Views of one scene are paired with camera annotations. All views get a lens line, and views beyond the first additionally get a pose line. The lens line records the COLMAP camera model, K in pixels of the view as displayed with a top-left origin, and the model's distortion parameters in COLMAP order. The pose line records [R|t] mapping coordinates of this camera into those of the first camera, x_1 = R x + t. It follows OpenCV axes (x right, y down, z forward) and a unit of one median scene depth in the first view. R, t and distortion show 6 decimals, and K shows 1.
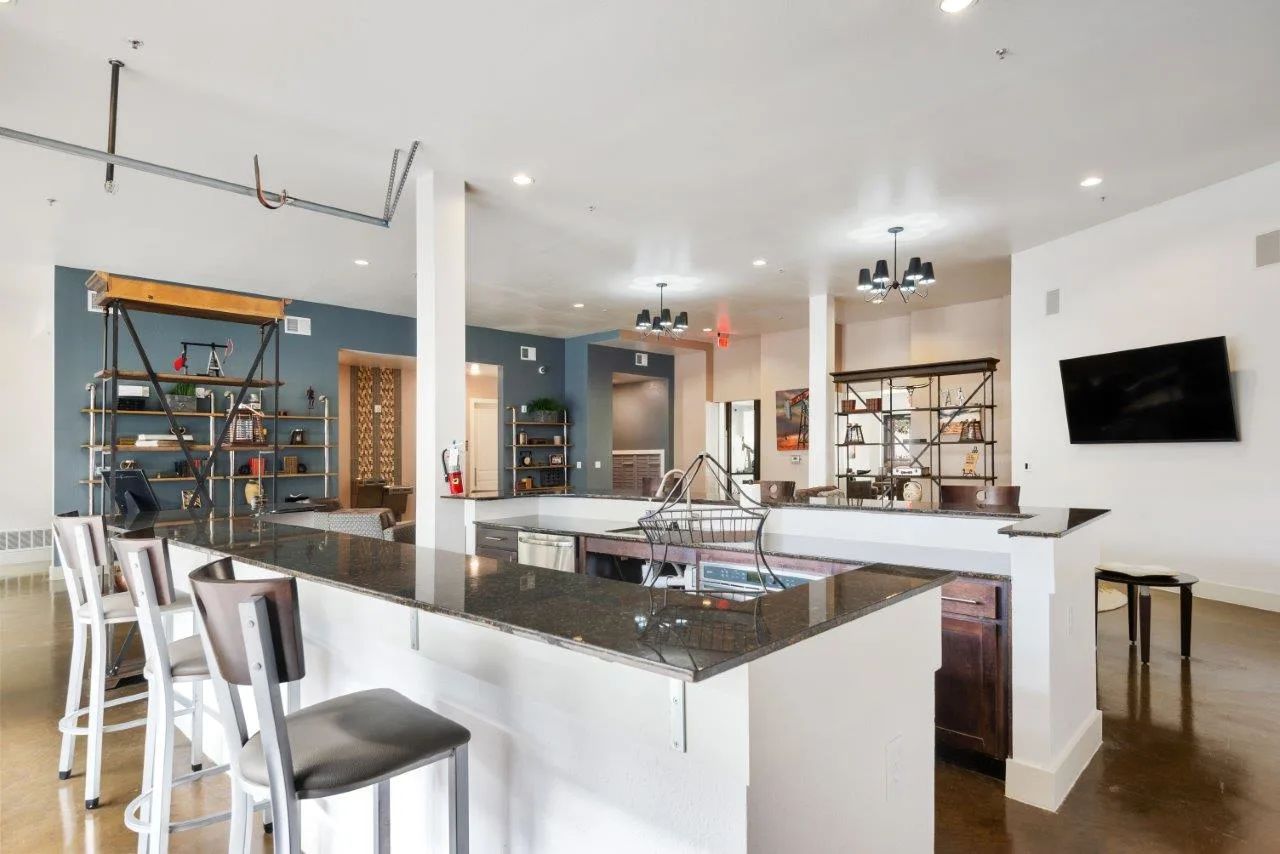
lens RADIAL K [[677.5, 0, 636.3], [0, 677.5, 450.1], [0, 0, 1]] dist [0.047782, -0.037605]
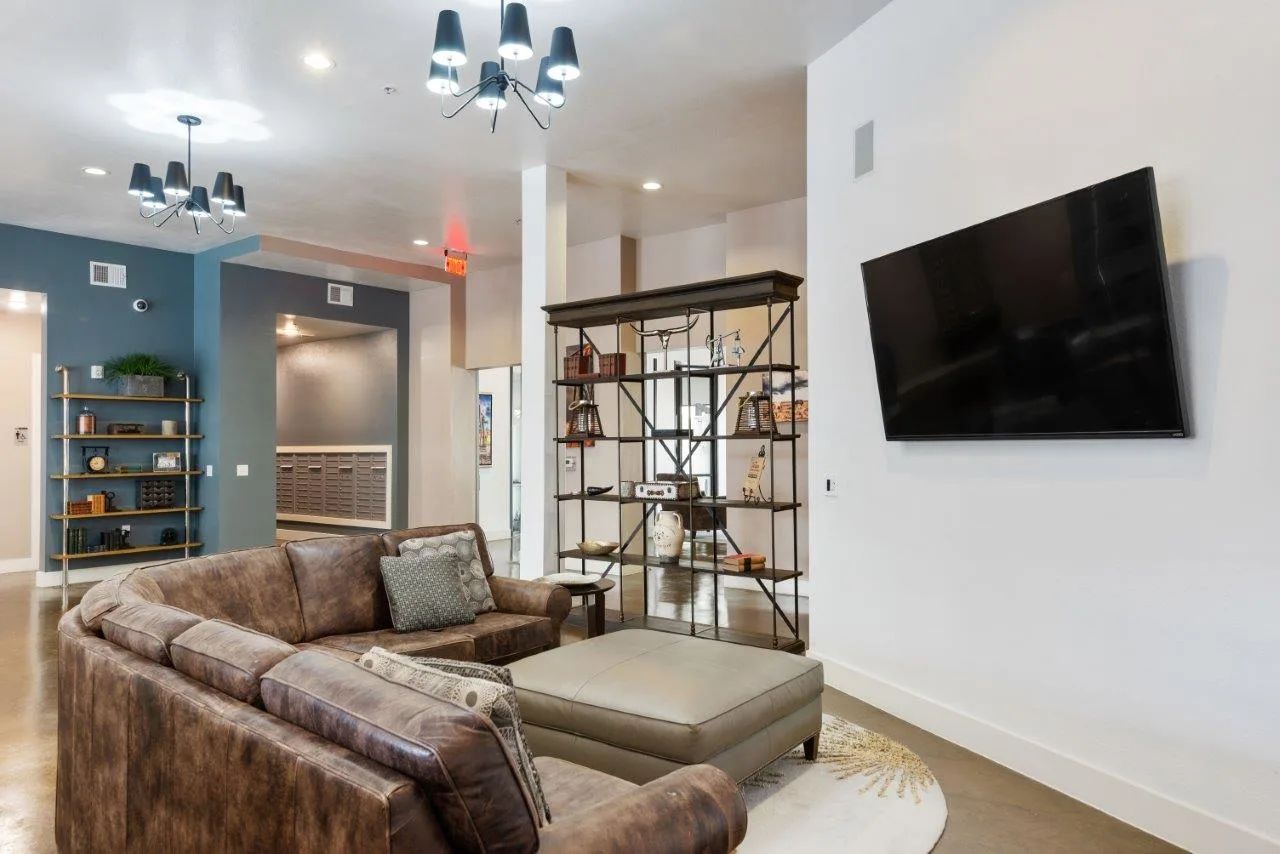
lens RADIAL K [[891.2, 0, 640.0], [0, 891.2, 427.0], [0, 0, 1]] dist [0.003789, 0.000044]
pose [[0.992916, 0.009488, 0.118436, 0.210896], [-0.007069, 0.999758, -0.020825, -0.002525], [-0.118605, 0.019840, 0.992743, 0.221138]]
